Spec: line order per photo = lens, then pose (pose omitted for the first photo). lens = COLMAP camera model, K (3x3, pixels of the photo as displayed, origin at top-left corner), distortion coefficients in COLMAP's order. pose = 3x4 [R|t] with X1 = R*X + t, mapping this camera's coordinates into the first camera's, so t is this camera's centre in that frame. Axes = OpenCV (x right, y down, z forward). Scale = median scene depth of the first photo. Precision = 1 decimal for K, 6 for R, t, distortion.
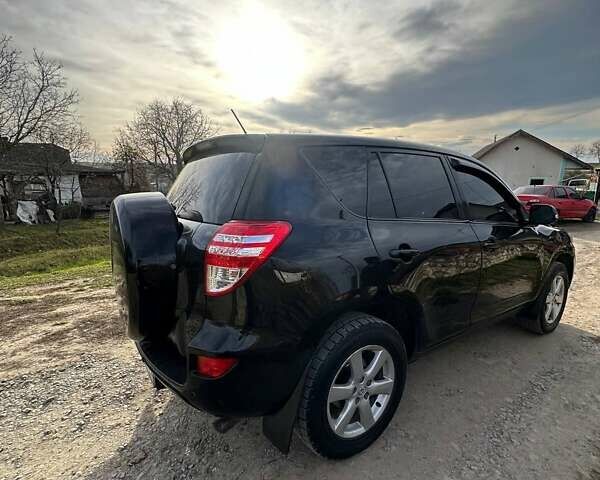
lens RADIAL K [[318.8, 0, 299.3], [0, 318.8, 241.1], [0, 0, 1]] dist [-0.004357, 0.001148]
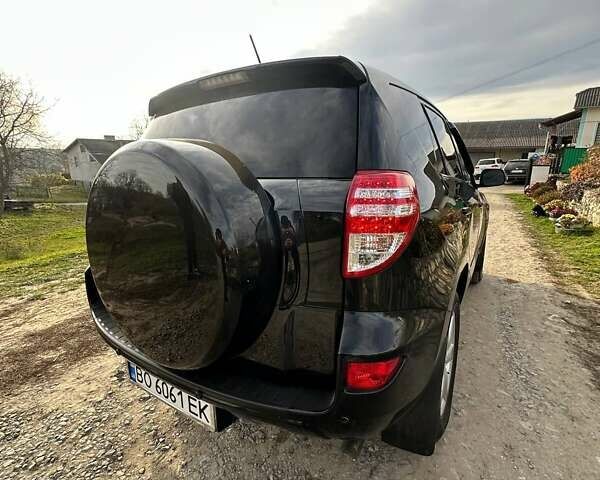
lens RADIAL K [[318.8, 0, 299.3], [0, 318.8, 241.1], [0, 0, 1]] dist [-0.004357, 0.001148]
pose [[0.920011, -0.096882, 0.379727, -0.410922], [0.080892, 0.995041, 0.057884, 0.026368], [-0.383452, -0.022537, 0.923286, 0.253357]]
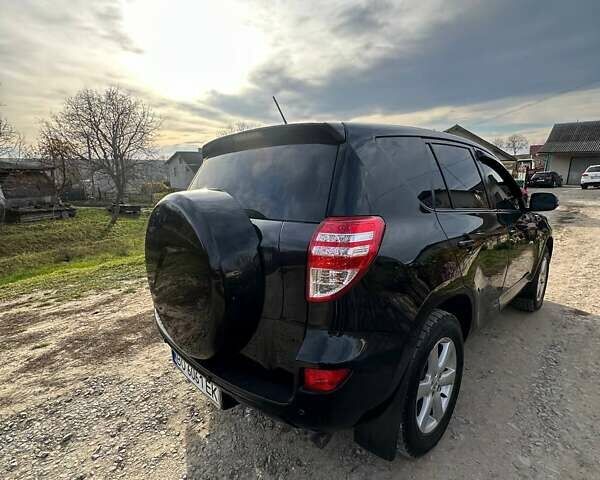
lens RADIAL K [[318.8, 0, 299.3], [0, 318.8, 241.1], [0, 0, 1]] dist [-0.004357, 0.001148]
pose [[0.986278, -0.048715, 0.157739, -0.288542], [0.045861, 0.998712, 0.021684, -0.014071], [-0.158593, -0.014153, 0.987243, 0.074715]]
